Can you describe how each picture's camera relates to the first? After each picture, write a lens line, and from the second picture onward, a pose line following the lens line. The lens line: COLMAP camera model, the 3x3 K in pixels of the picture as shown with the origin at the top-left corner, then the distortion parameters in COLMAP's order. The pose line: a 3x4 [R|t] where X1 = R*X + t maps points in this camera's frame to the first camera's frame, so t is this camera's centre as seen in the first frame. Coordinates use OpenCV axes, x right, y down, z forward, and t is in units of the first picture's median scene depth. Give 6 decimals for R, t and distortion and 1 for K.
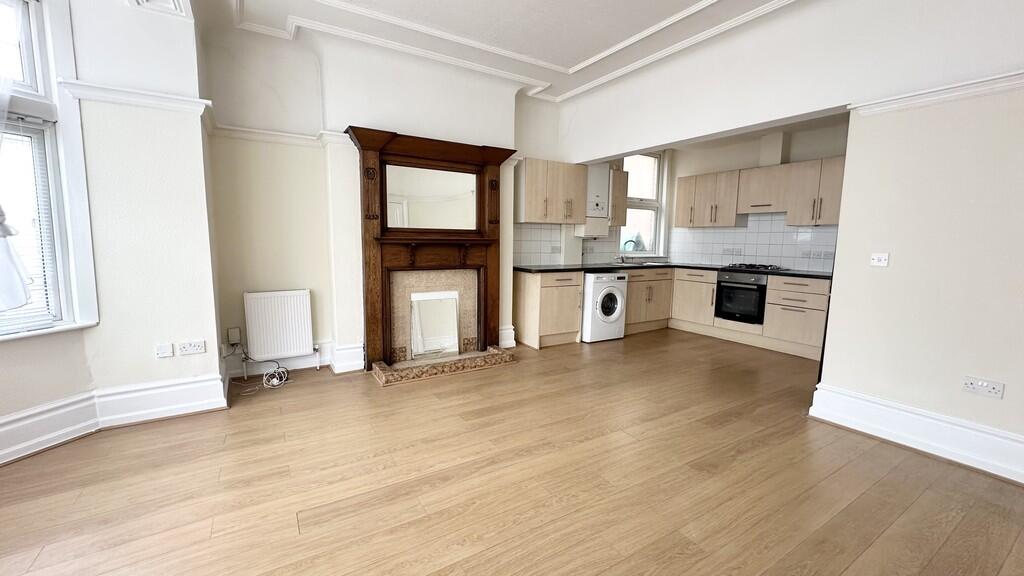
lens RADIAL K [[408.9, 0, 509.7], [0, 408.9, 287.2], [0, 0, 1]] dist [-0.002138, 0.000347]
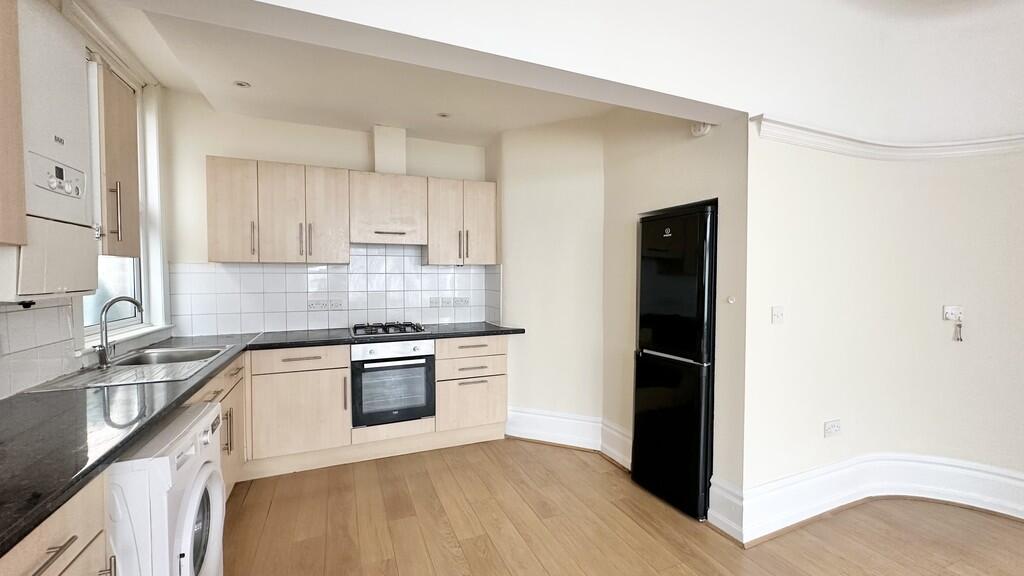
lens RADIAL K [[408.9, 0, 509.7], [0, 408.9, 287.2], [0, 0, 1]] dist [-0.002138, 0.000347]
pose [[0.156502, -0.044053, 0.986695, 0.003698], [0.119685, 0.992489, 0.025329, -0.104716], [-0.980399, 0.114128, 0.160599, 0.697530]]
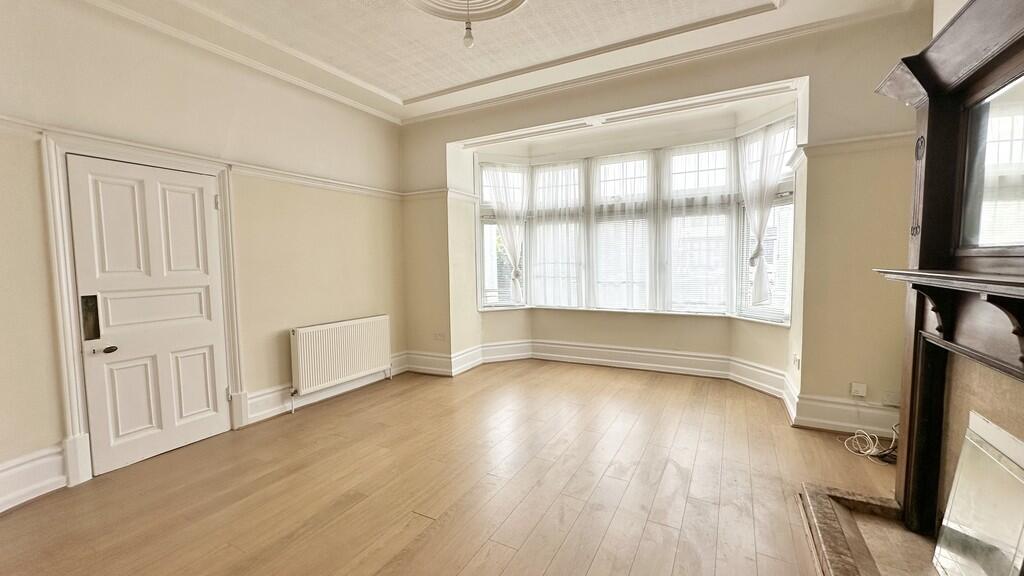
lens RADIAL K [[408.9, 0, 509.7], [0, 408.9, 287.2], [0, 0, 1]] dist [-0.002138, 0.000347]
pose [[-0.870533, 0.032088, -0.491062, 0.264339], [-0.055375, 0.985147, 0.162539, -0.110296], [0.488984, 0.168688, -0.855827, 0.850716]]
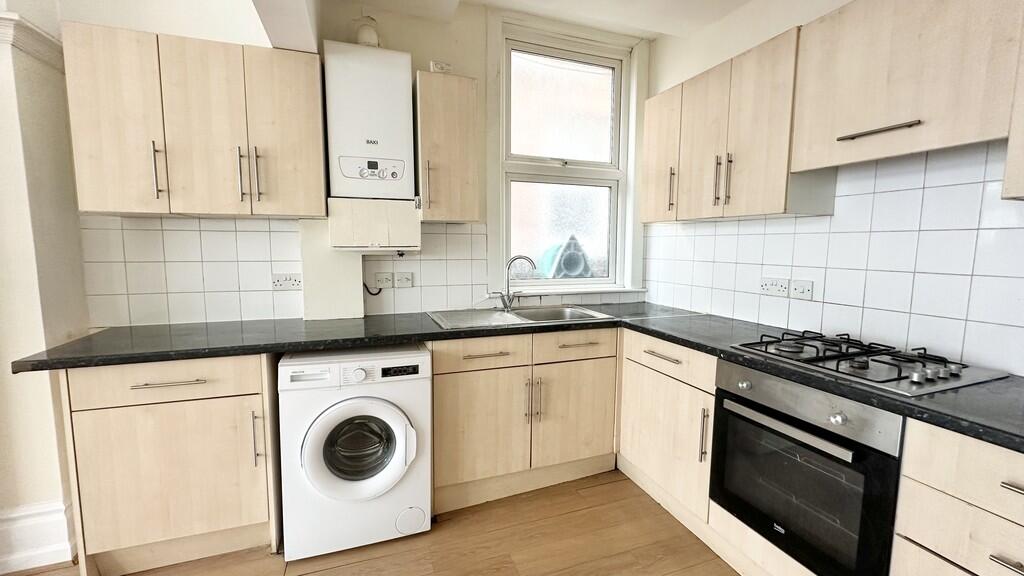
lens RADIAL K [[408.9, 0, 509.7], [0, 408.9, 287.2], [0, 0, 1]] dist [-0.002138, 0.000347]
pose [[0.978002, 0.012345, -0.208228, 0.420767], [-0.016023, 0.999744, -0.015985, -0.085784], [0.207977, 0.018970, 0.977950, 0.665139]]
